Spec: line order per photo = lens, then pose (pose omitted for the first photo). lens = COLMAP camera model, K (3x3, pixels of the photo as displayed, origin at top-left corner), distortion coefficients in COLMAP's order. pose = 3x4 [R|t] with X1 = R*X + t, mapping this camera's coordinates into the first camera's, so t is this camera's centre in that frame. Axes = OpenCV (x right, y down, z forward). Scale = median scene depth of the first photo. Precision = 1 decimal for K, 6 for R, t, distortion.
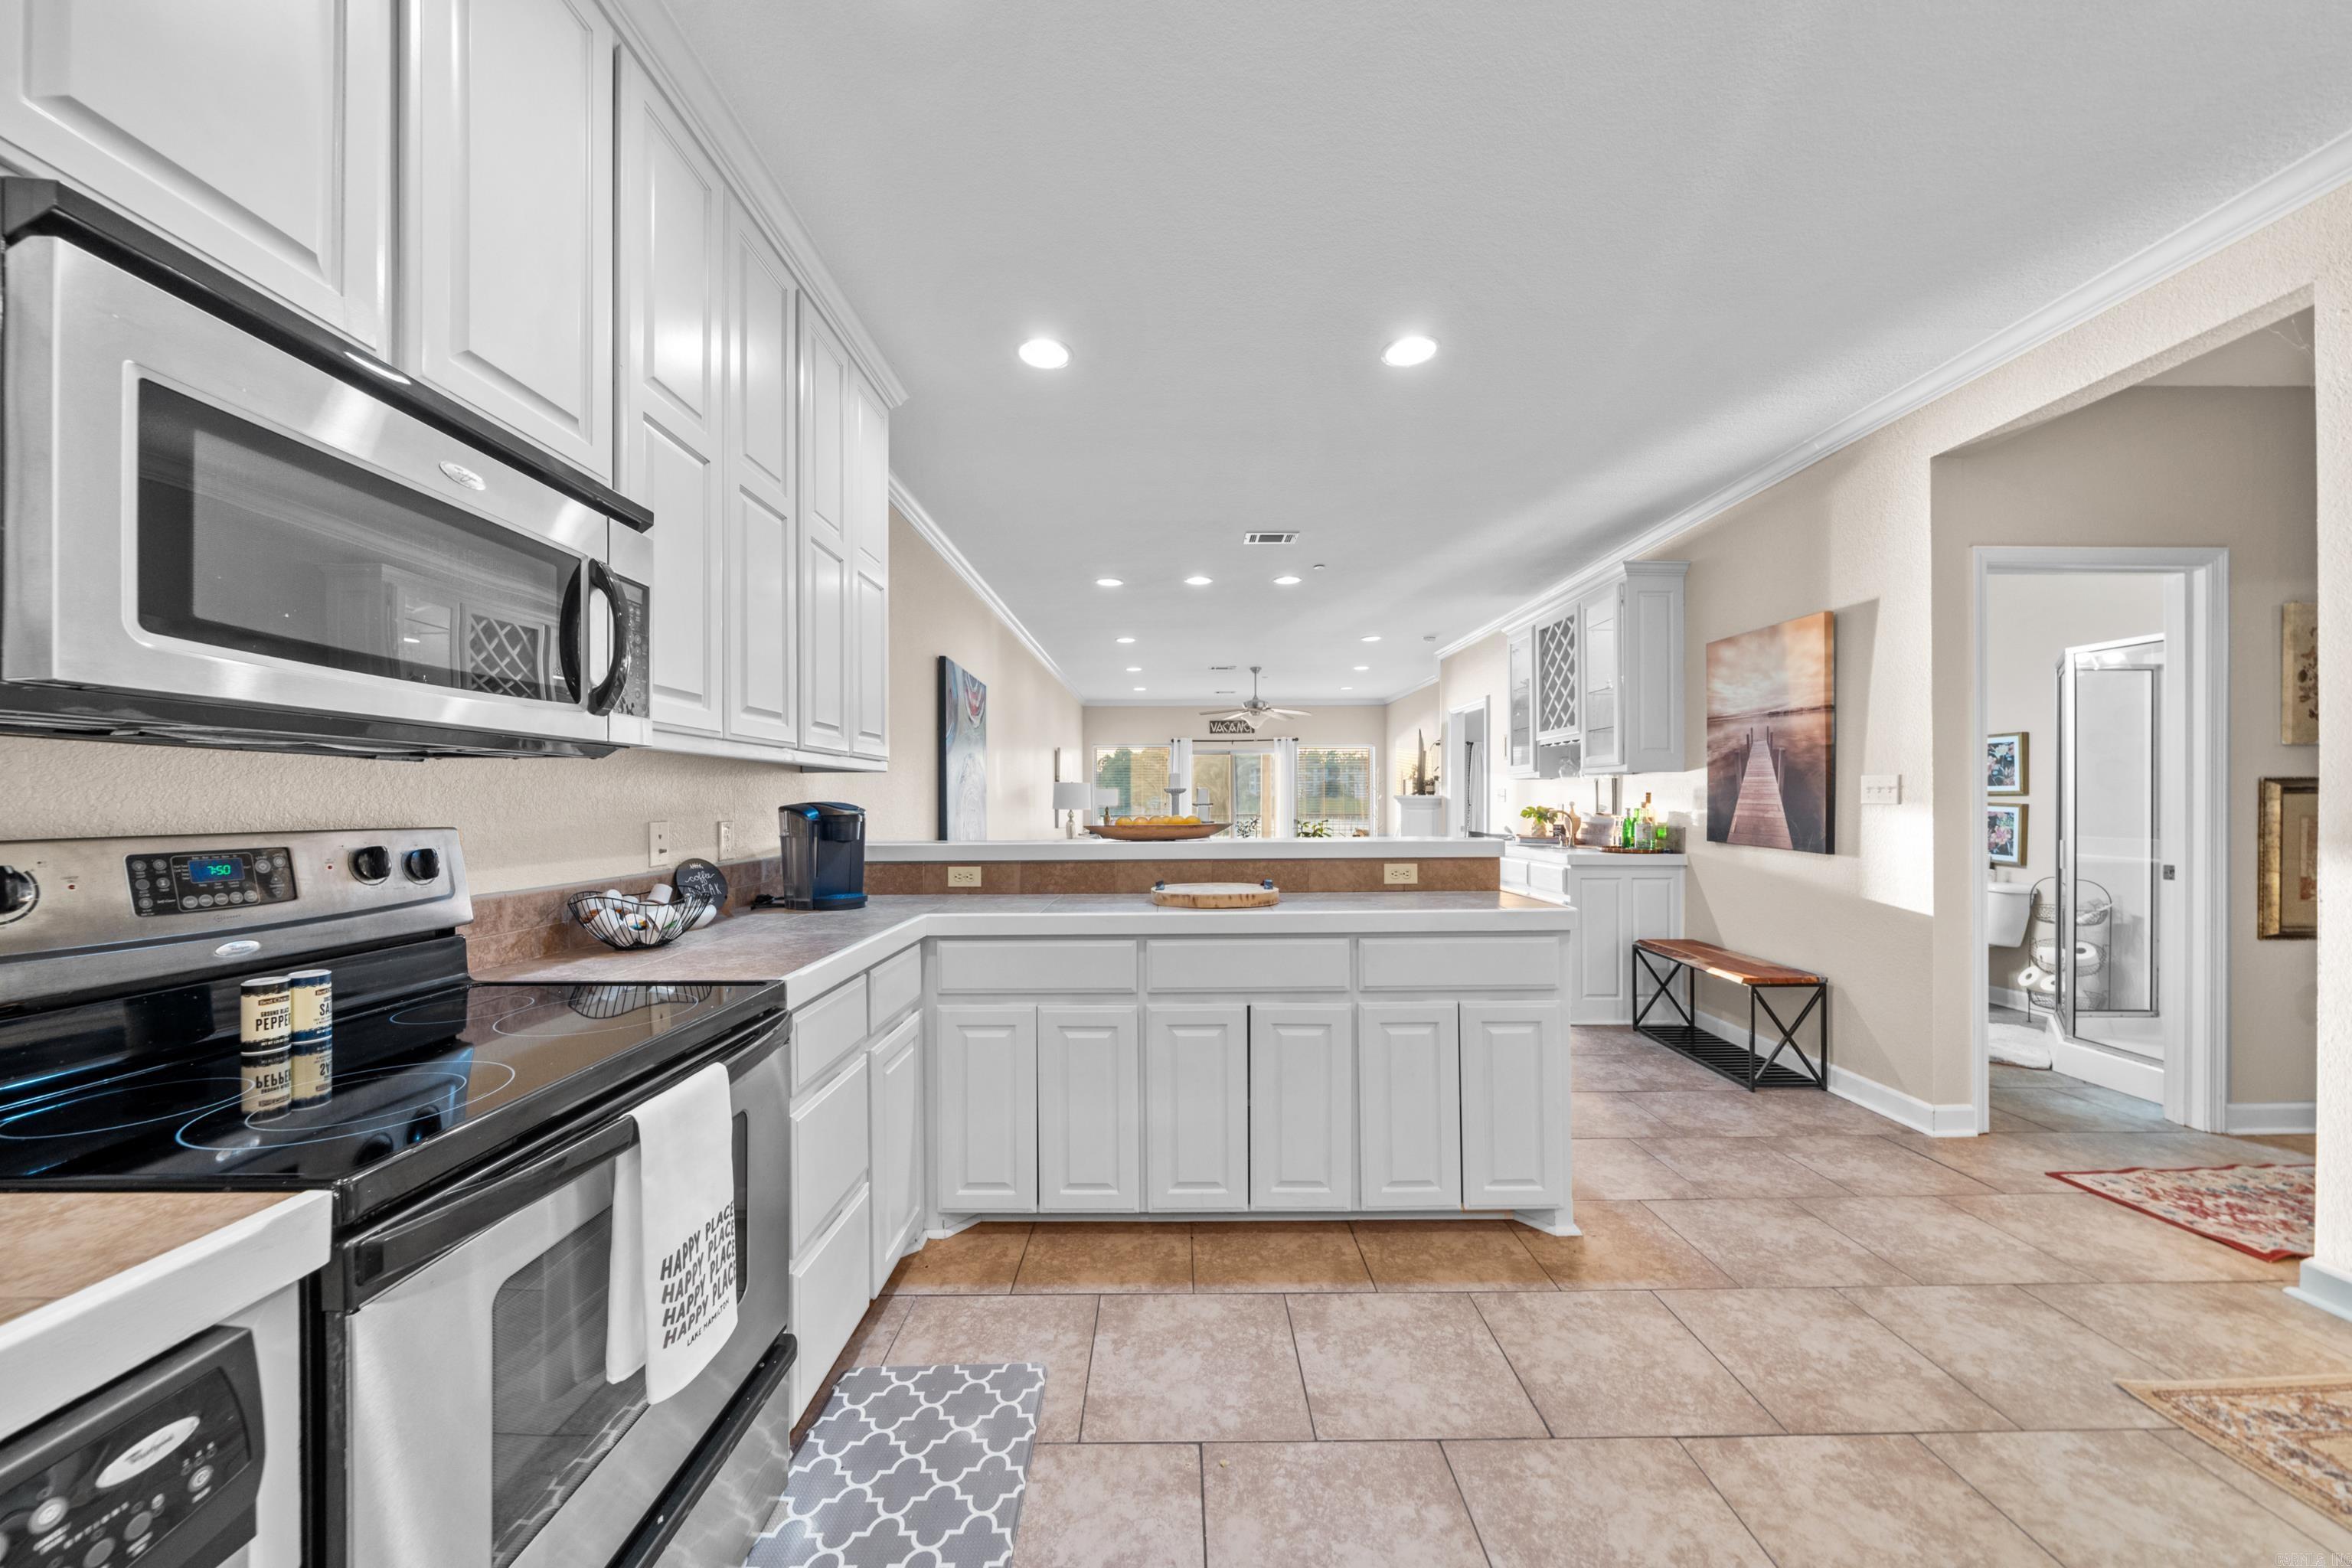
lens RADIAL K [[801.9, 0, 1177.0], [0, 801.9, 803.1], [0, 0, 1]] dist [-0.006305, 0.000235]
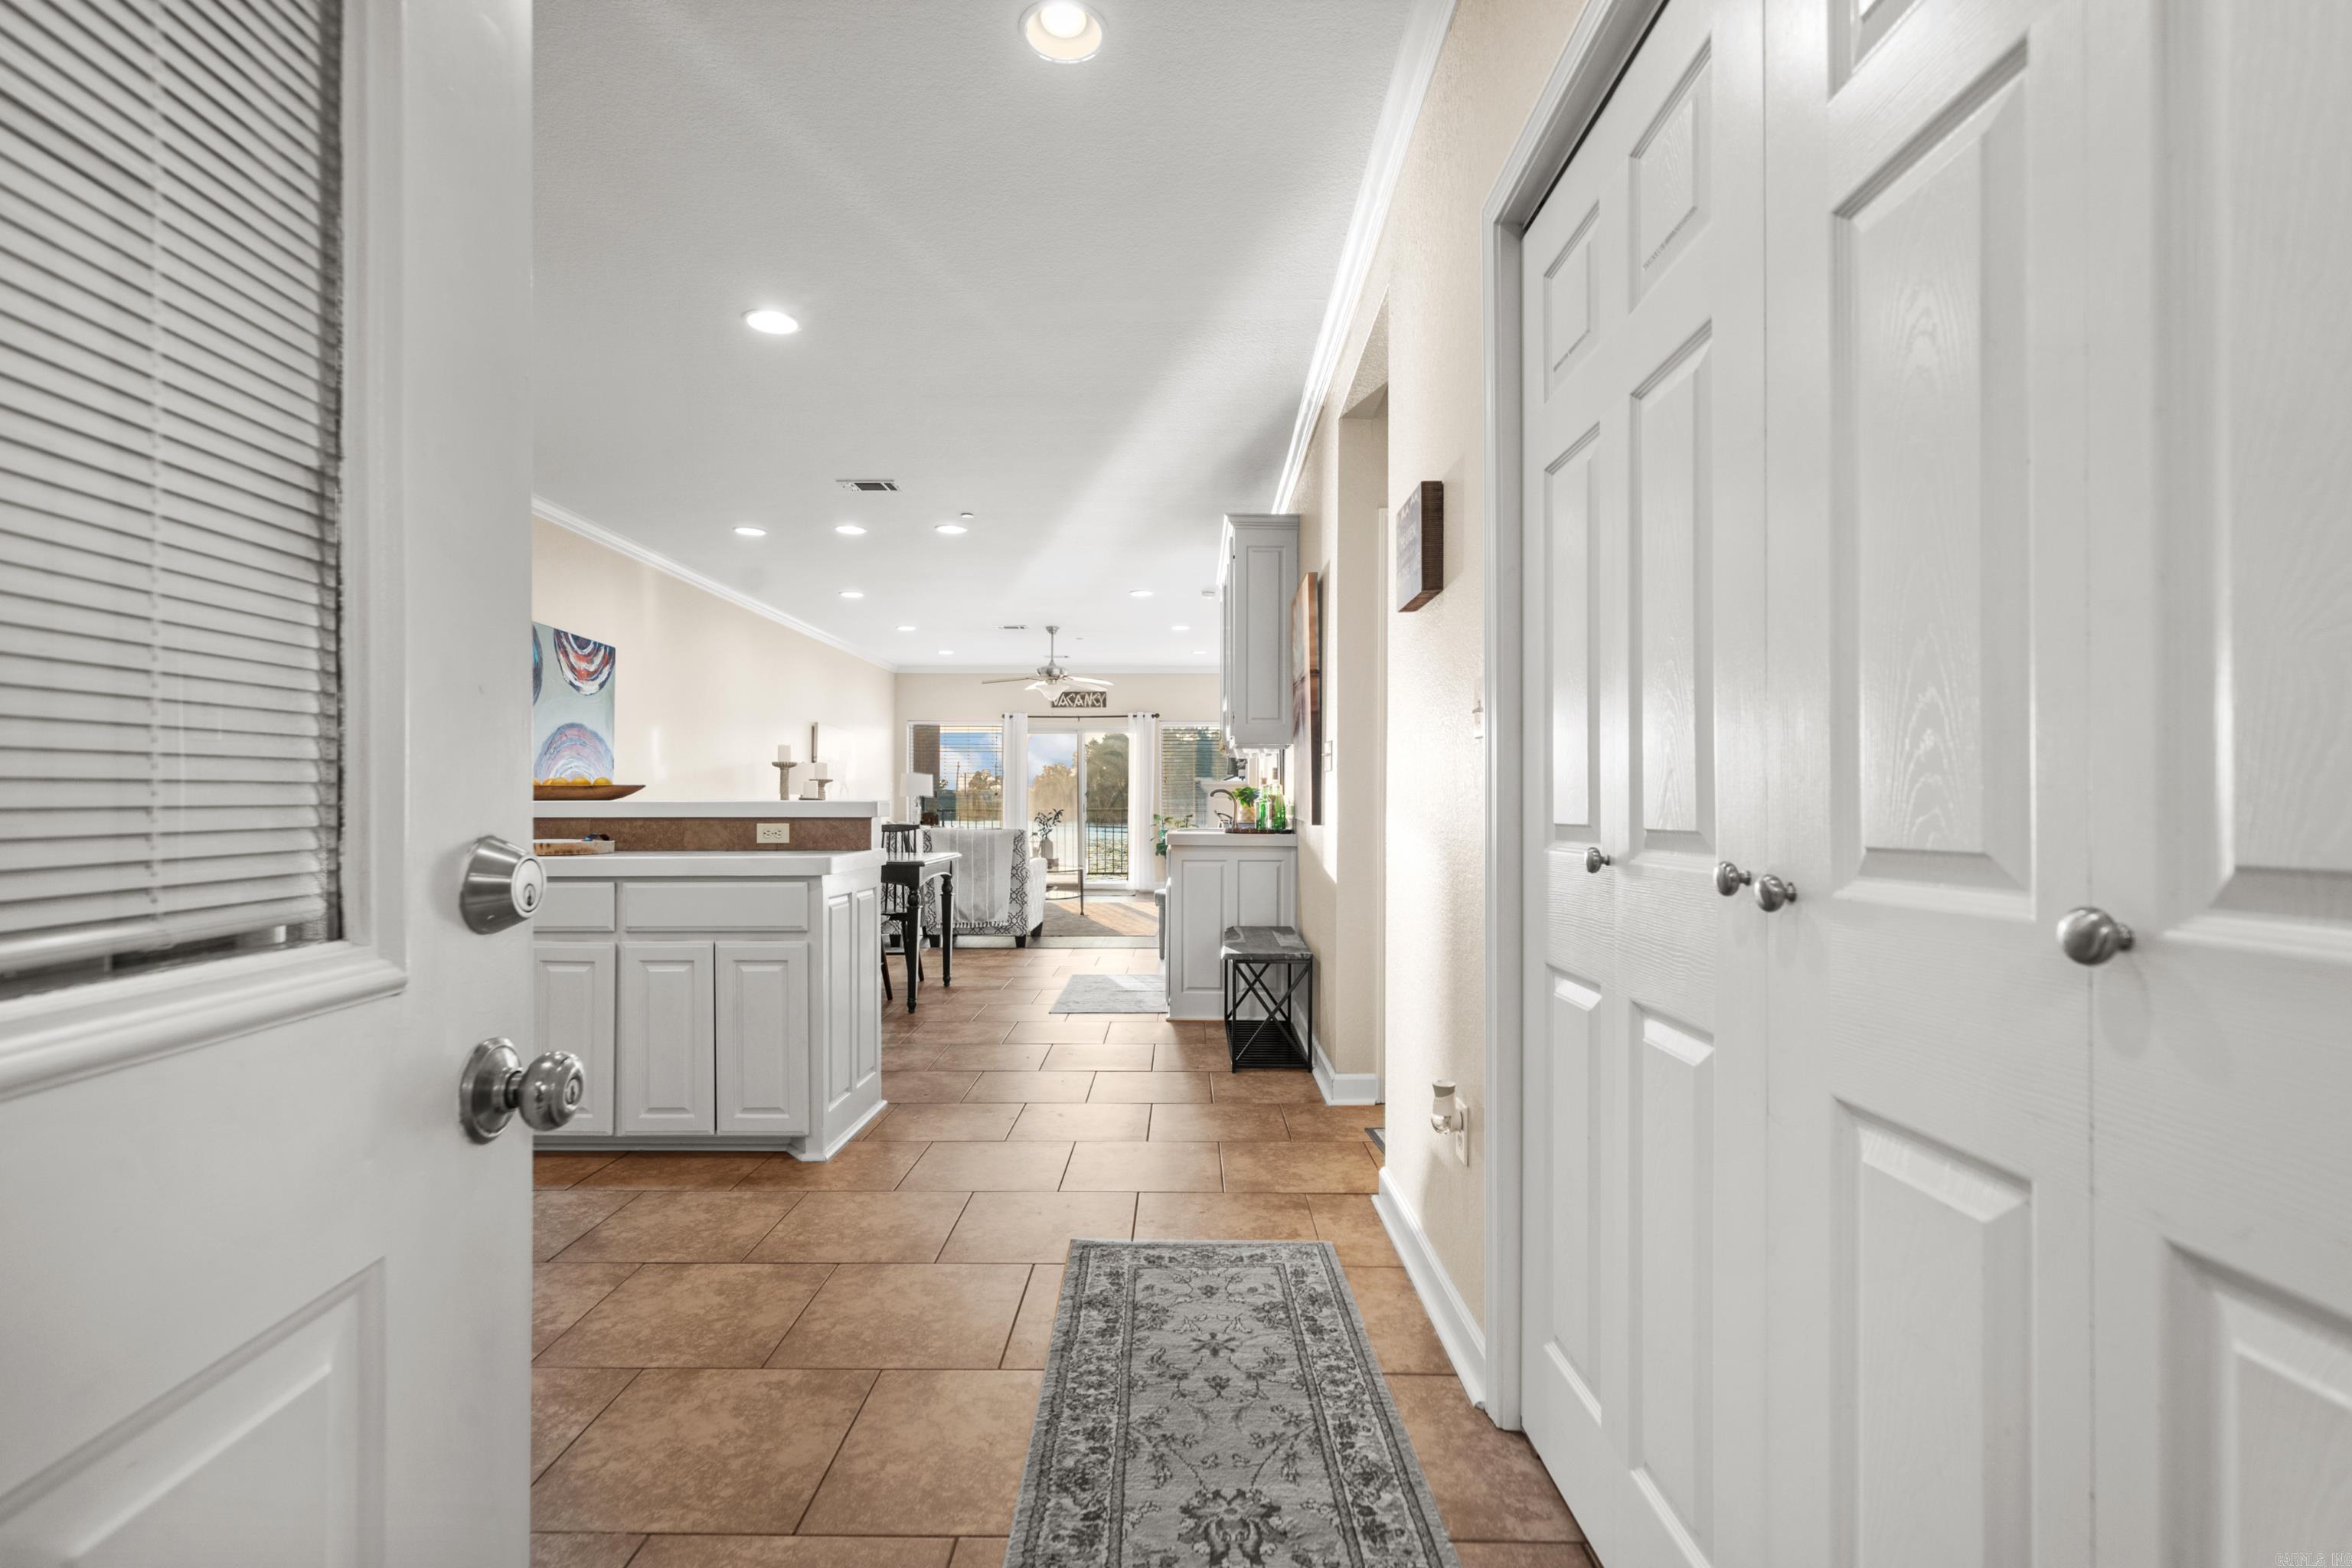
lens RADIAL K [[1069.9, 0, 1173.0], [0, 1069.9, 797.9], [0, 0, 1]] dist [0.000385, 0.000140]
pose [[0.999859, 0.005193, -0.015949, 0.998069], [-0.005303, 0.999962, -0.006905, 0.061831], [0.015913, 0.006988, 0.999849, -0.432496]]
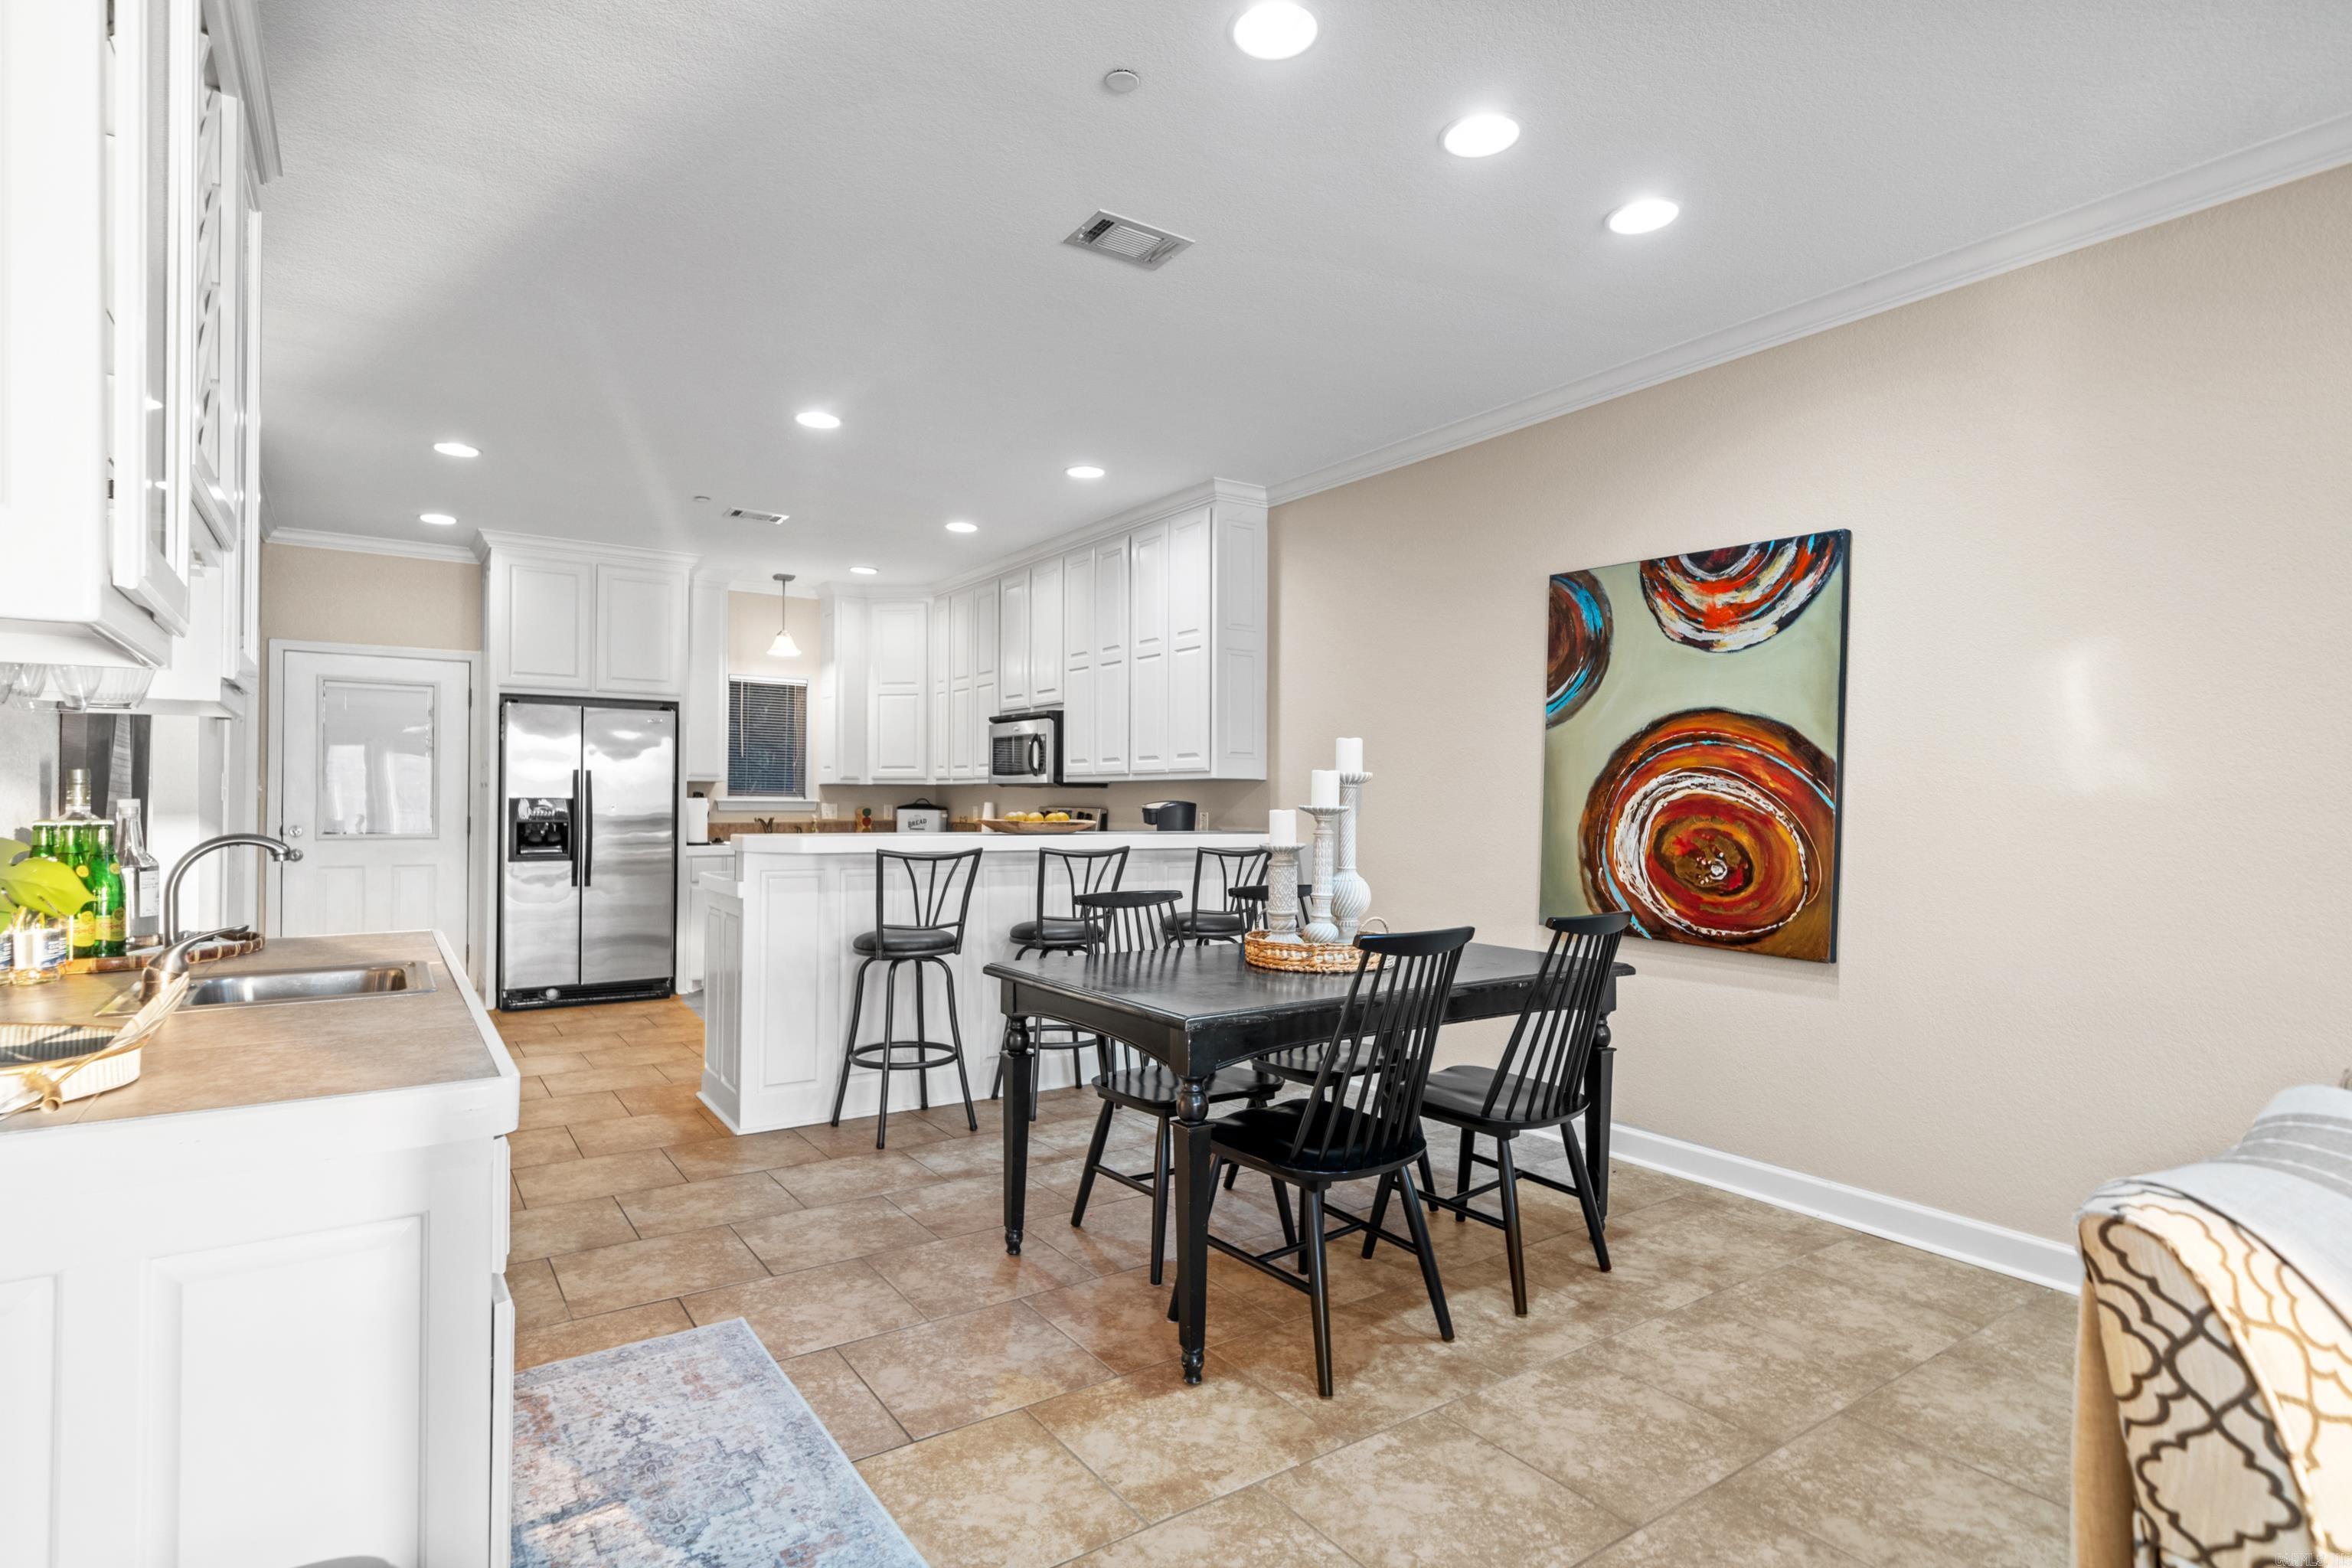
lens RADIAL K [[1153.0, 0, 1182.9], [0, 1153.0, 795.8], [0, 0, 1]] dist [0.000720, 0.000149]
pose [[-0.823591, -0.002572, -0.567178, 0.980518], [-0.003324, 0.999994, 0.000292, -0.012995], [0.567174, 0.002126, -0.823595, 3.269822]]
